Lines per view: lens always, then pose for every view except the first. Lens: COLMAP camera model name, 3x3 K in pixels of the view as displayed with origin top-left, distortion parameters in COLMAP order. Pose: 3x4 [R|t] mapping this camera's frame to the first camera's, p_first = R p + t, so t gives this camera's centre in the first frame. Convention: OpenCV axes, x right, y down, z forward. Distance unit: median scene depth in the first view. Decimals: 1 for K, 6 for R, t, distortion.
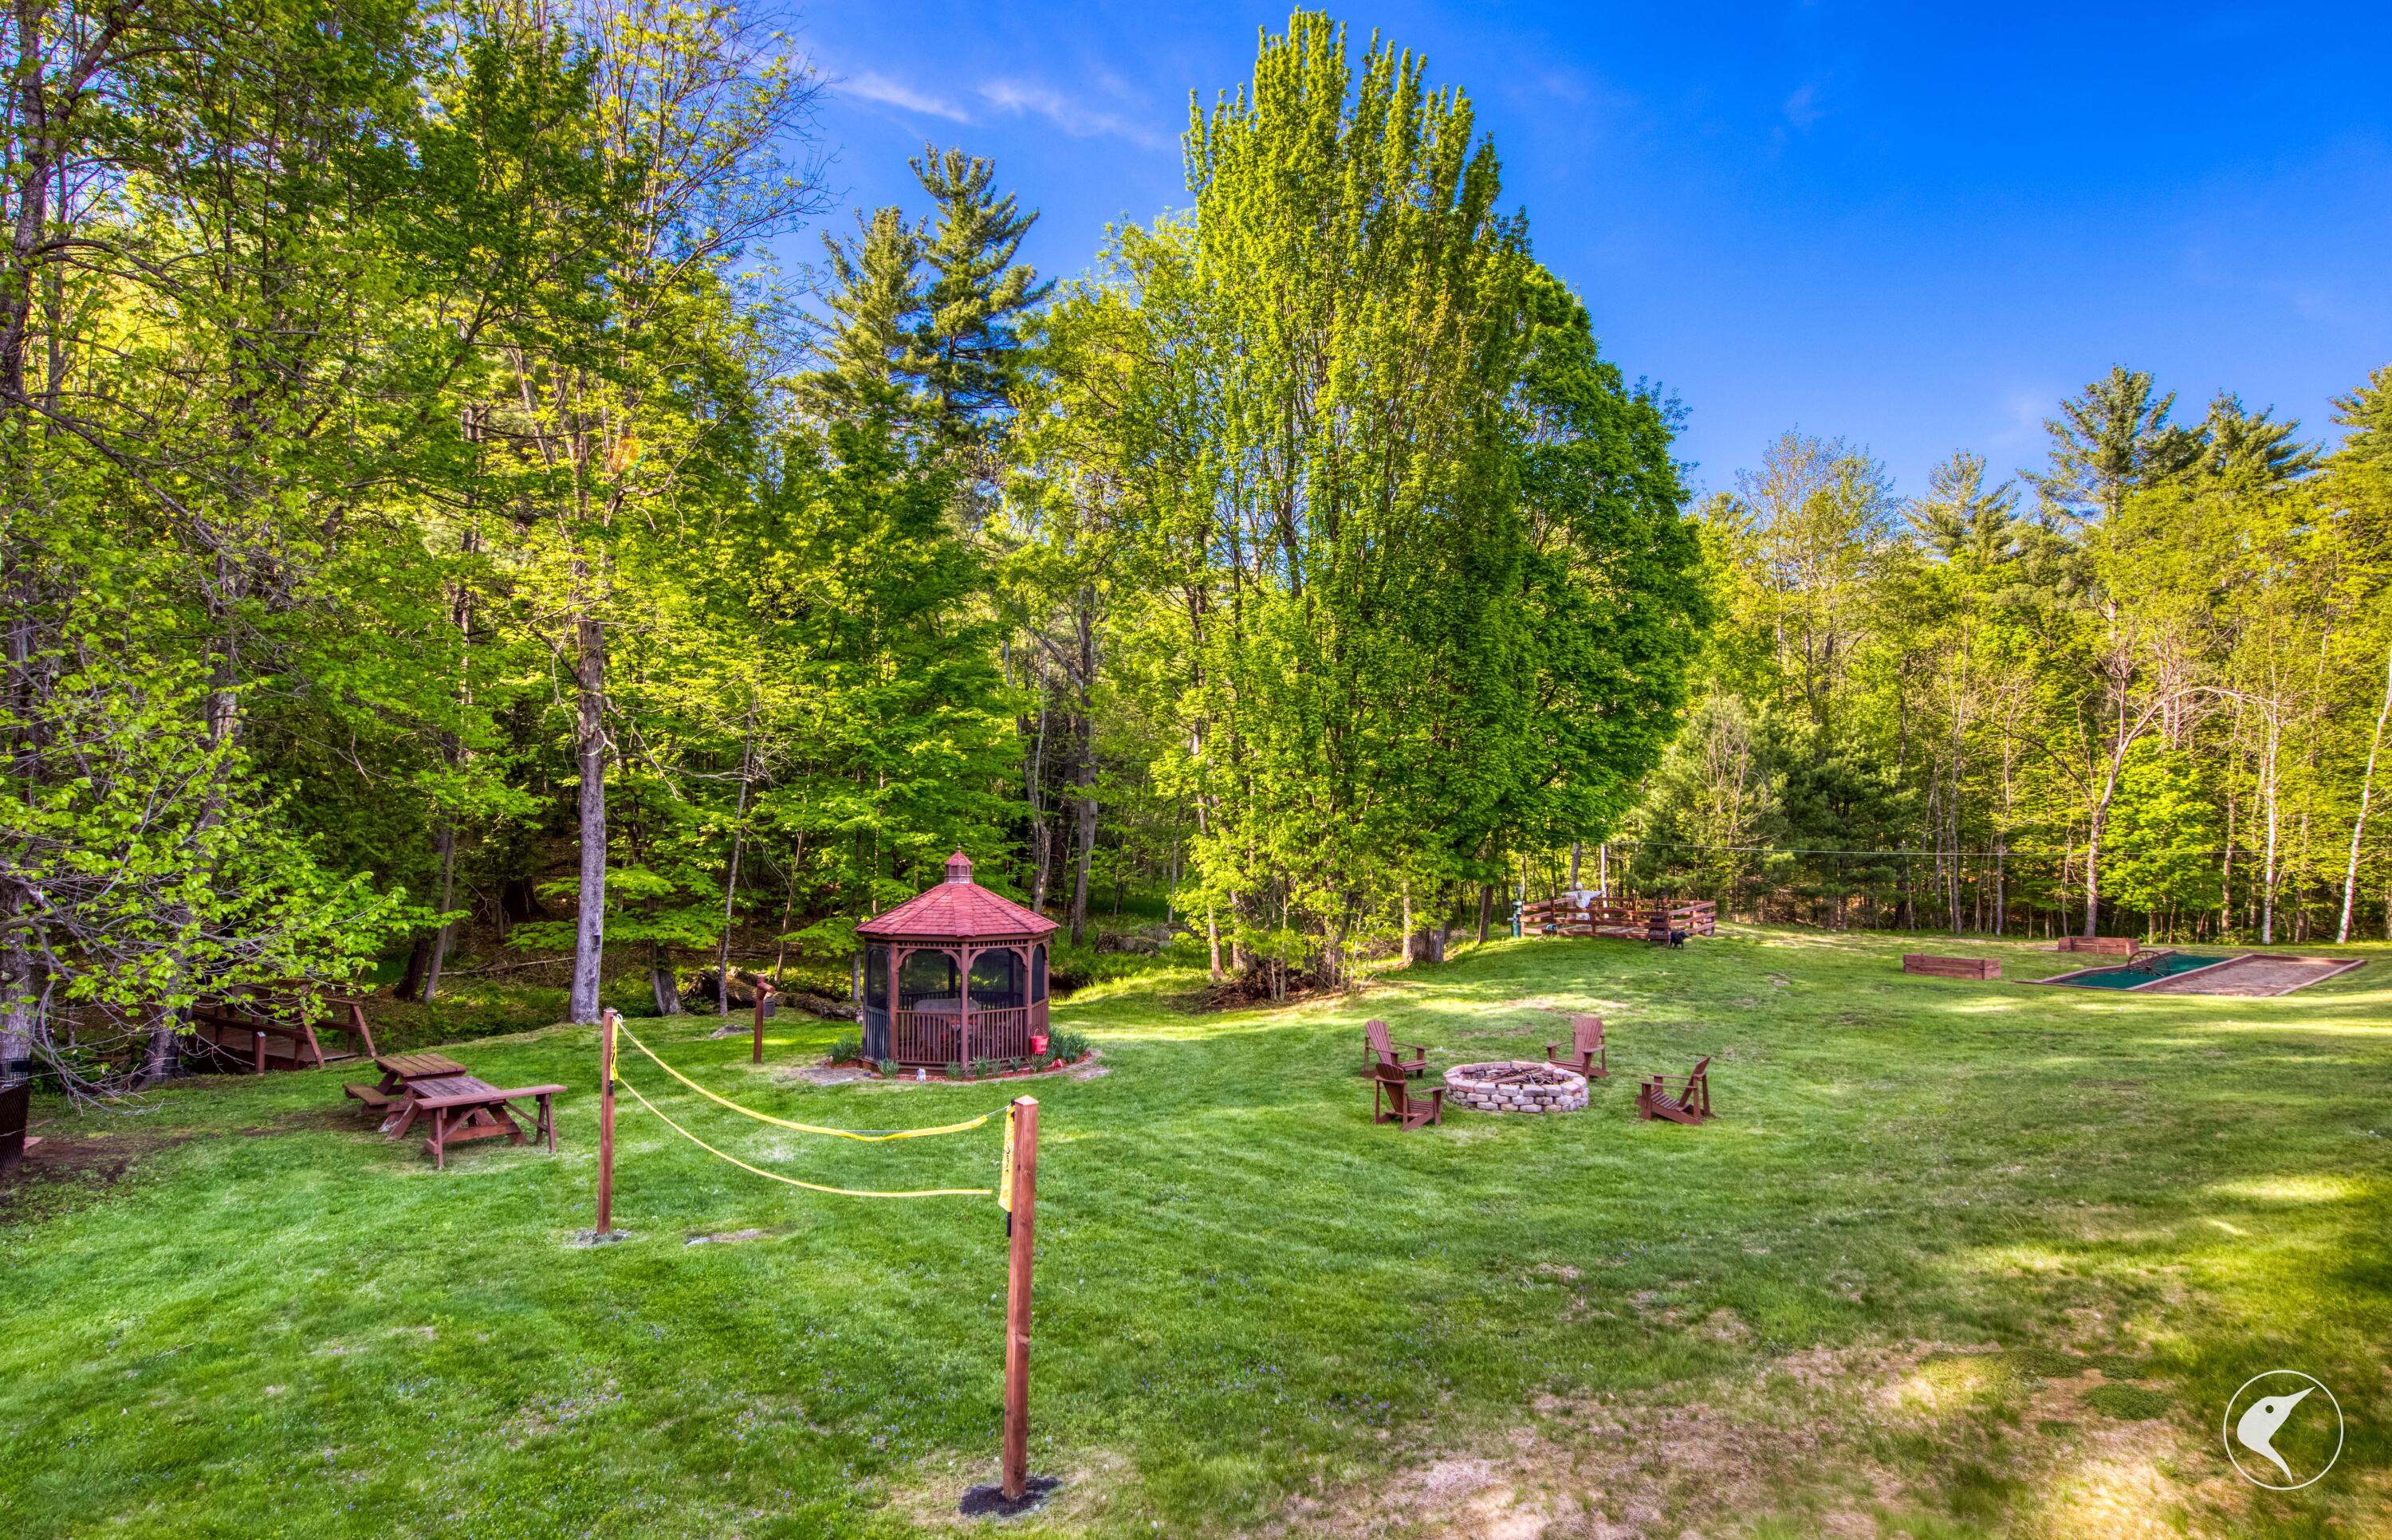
lens RADIAL K [[1276.7, 0, 1193.3], [0, 1276.7, 822.1], [0, 0, 1]] dist [0.024704, -0.010113]
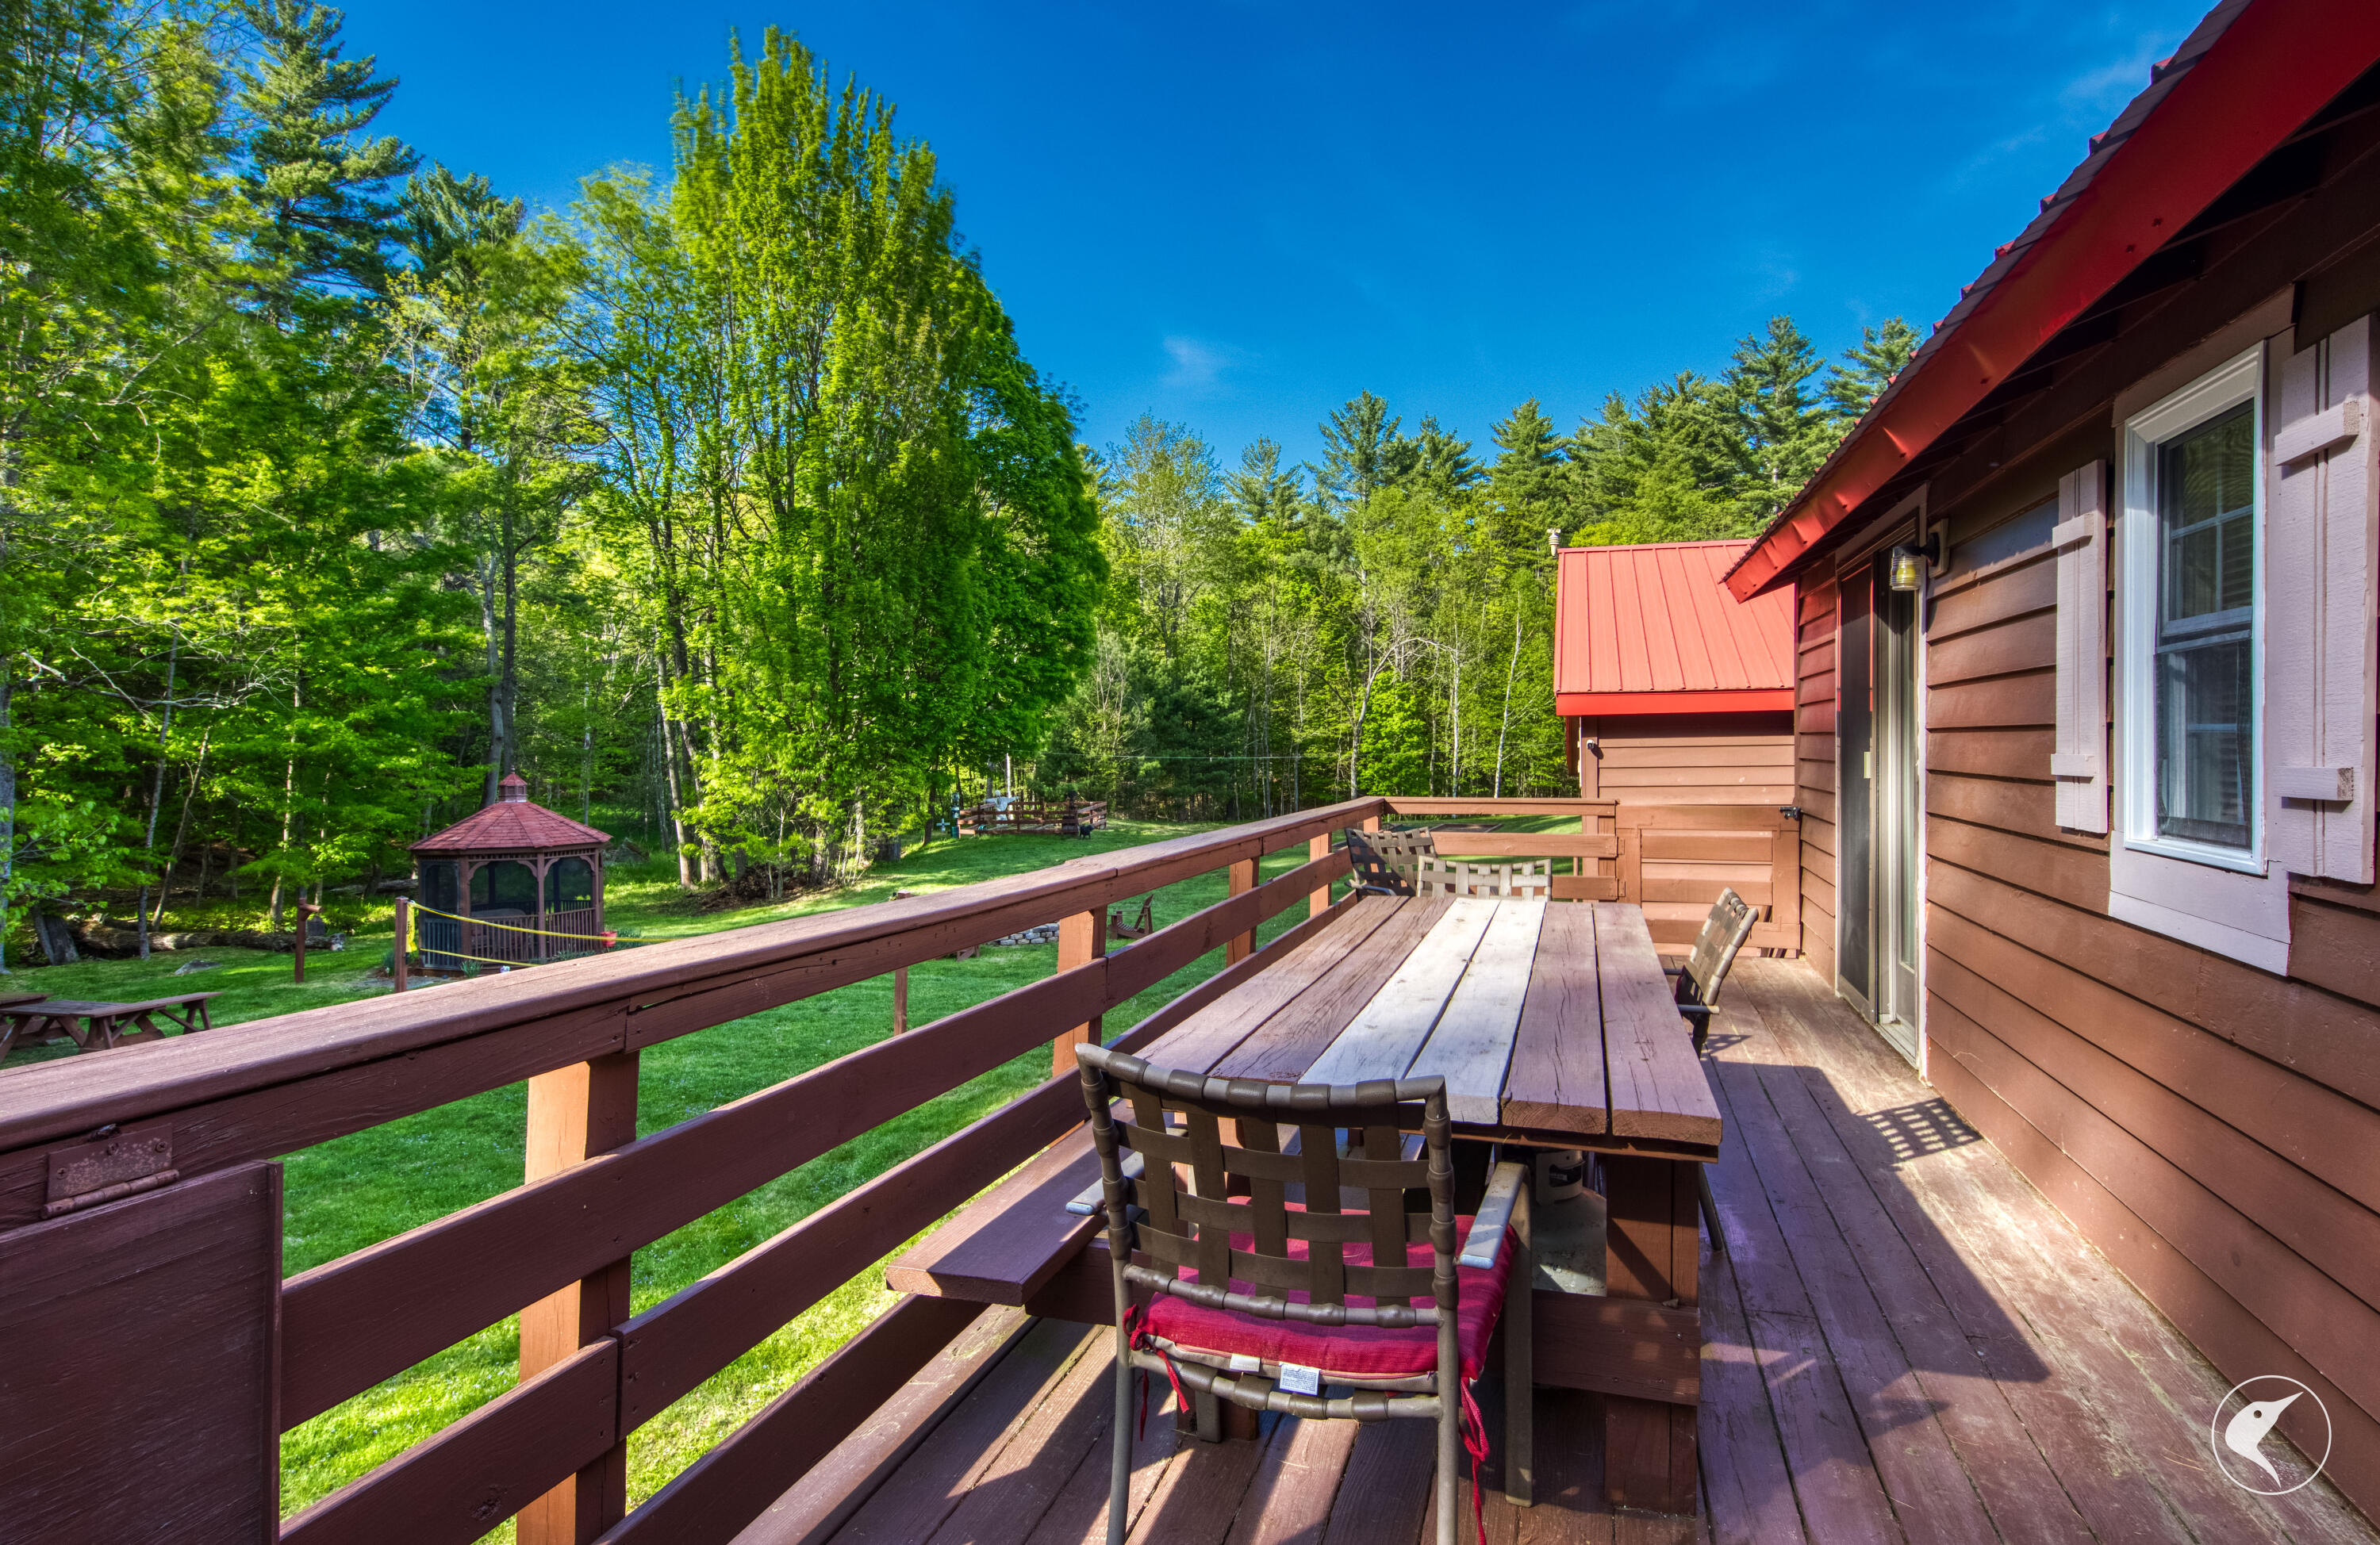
lens RADIAL K [[1256.8, 0, 1190.0], [0, 1256.8, 772.5], [0, 0, 1]] dist [0.025578, 0.000087]
pose [[0.886223, -0.024507, 0.462610, -0.068311], [0.012196, 0.999488, 0.029584, -0.001092], [-0.463098, -0.020576, 0.886068, -0.093682]]
